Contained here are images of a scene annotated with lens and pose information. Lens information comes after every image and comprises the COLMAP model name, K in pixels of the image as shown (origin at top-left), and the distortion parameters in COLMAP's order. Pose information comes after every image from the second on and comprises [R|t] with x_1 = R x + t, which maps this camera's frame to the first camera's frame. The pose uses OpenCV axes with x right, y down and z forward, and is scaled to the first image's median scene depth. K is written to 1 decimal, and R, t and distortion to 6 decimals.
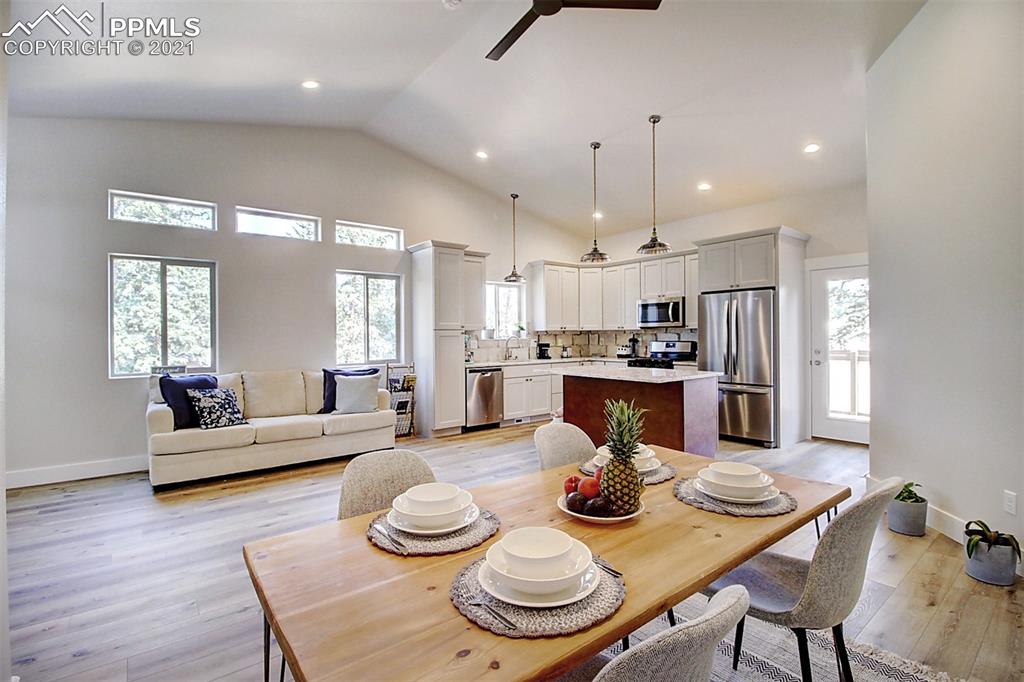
lens RADIAL K [[476.2, 0, 519.1], [0, 476.2, 327.5], [0, 0, 1]] dist [-0.001923, -0.007880]
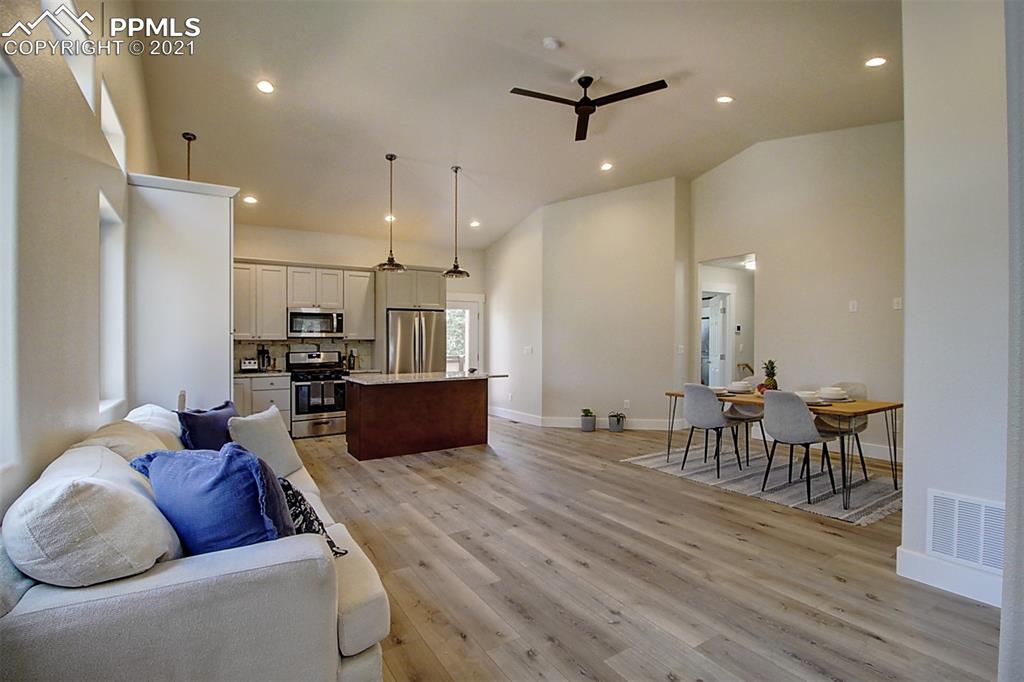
lens RADIAL K [[477.5, 0, 527.4], [0, 477.5, 329.9], [0, 0, 1]] dist [-0.001621, -0.000496]
pose [[0.095309, 0.038840, 0.994690, -0.784914], [-0.005901, 0.999243, -0.038453, 0.023466], [-0.995430, -0.002205, 0.095466, 0.578963]]
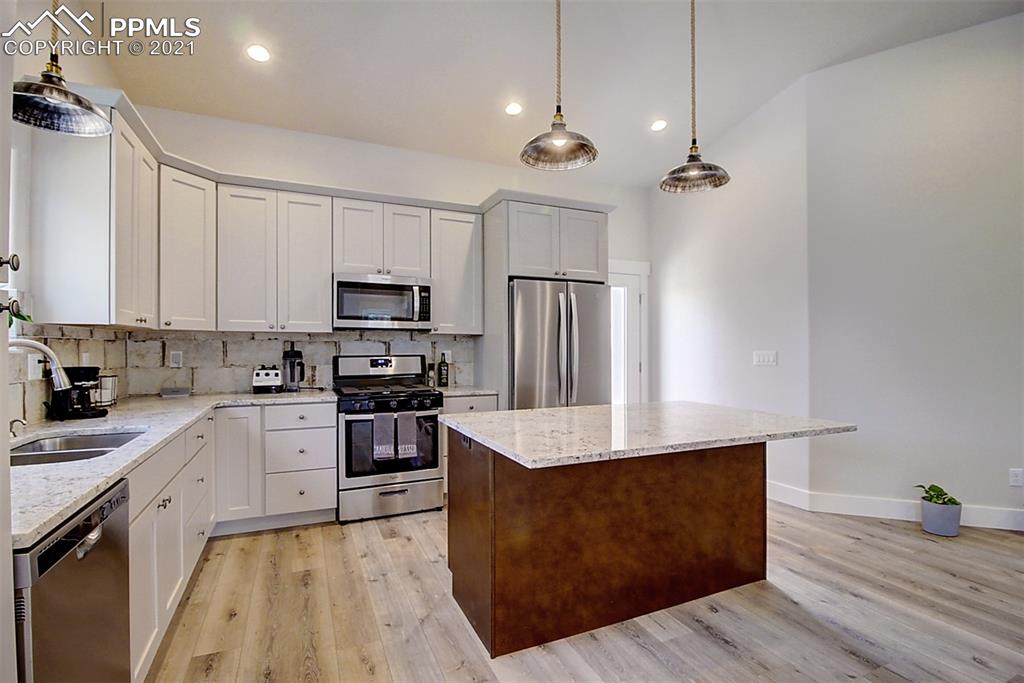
lens RADIAL K [[476.4, 0, 515.5], [0, 476.4, 343.2], [0, 0, 1]] dist [0.001010, -0.011663]
pose [[0.244162, 0.015317, 0.969613, -0.229056], [-0.017753, 0.999778, -0.011323, 0.022453], [-0.969572, -0.014448, 0.244380, 0.887842]]
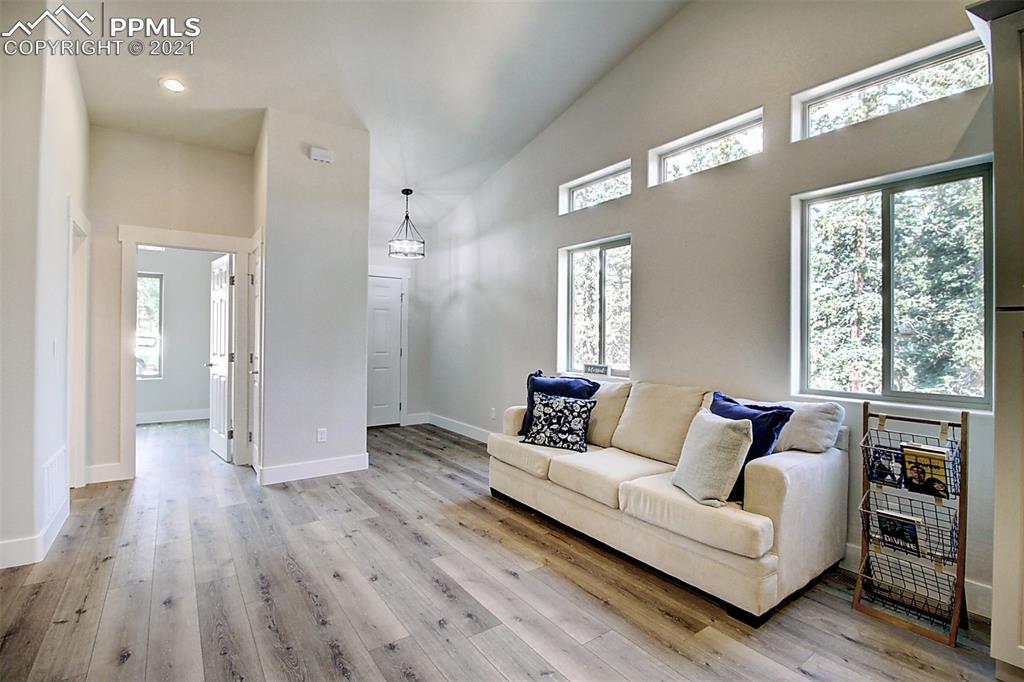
lens RADIAL K [[474.2, 0, 516.2], [0, 474.2, 332.9], [0, 0, 1]] dist [0.000250, -0.013226]
pose [[-0.049603, -0.000231, -0.998769, 0.118683], [0.005682, 0.999984, -0.000514, 0.018164], [0.998753, -0.005701, -0.049601, 0.752077]]
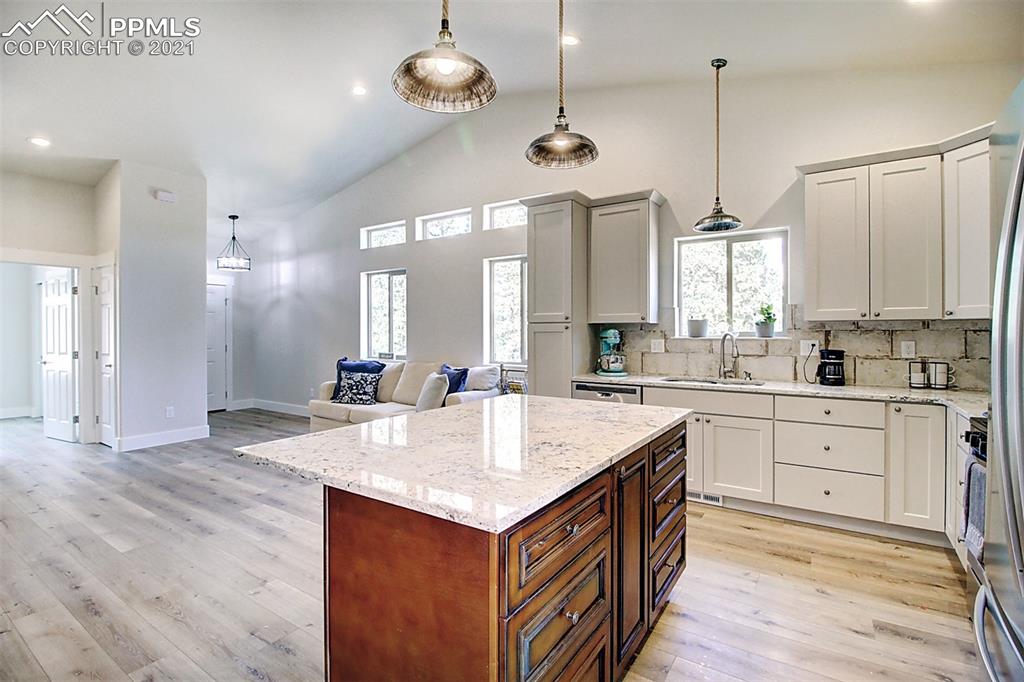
lens RADIAL K [[474.2, 0, 516.2], [0, 474.2, 332.9], [0, 0, 1]] dist [0.000250, -0.013226]
pose [[0.307231, 0.010222, -0.951580, 0.518310], [0.013347, 0.999798, 0.015050, 0.009298], [0.951541, -0.017325, 0.307033, 0.788362]]
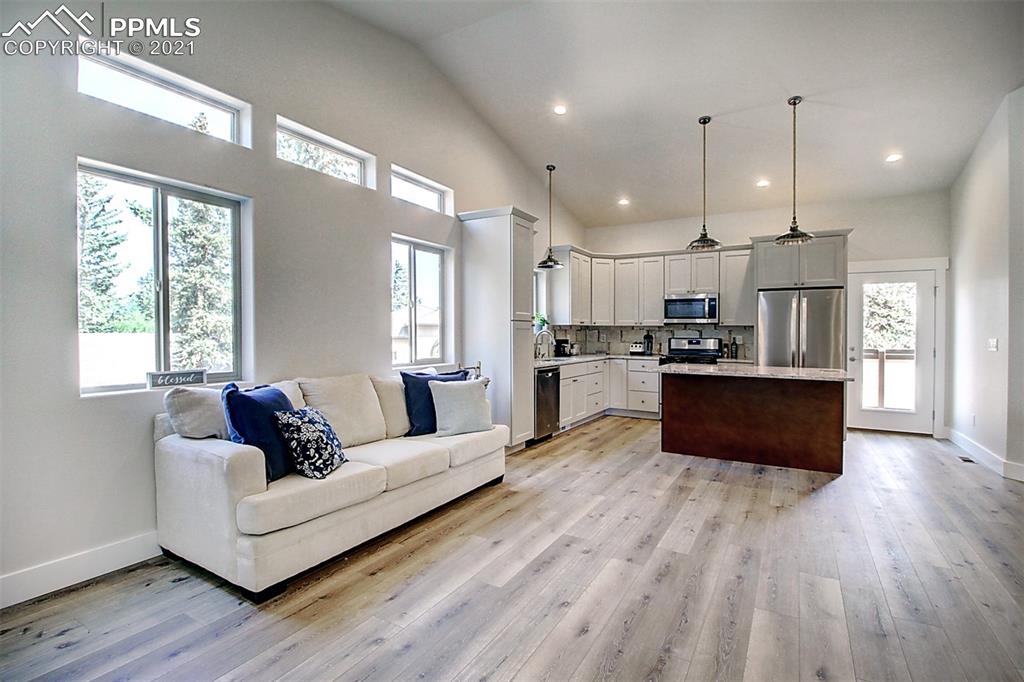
lens RADIAL K [[479.8, 0, 516.3], [0, 479.8, 331.8], [0, 0, 1]] dist [0.000763, -0.012201]
pose [[0.932152, 0.014498, 0.361778, -0.476134], [-0.019349, 0.999765, 0.009790, 0.016334], [-0.361551, -0.016126, 0.932213, 0.263319]]
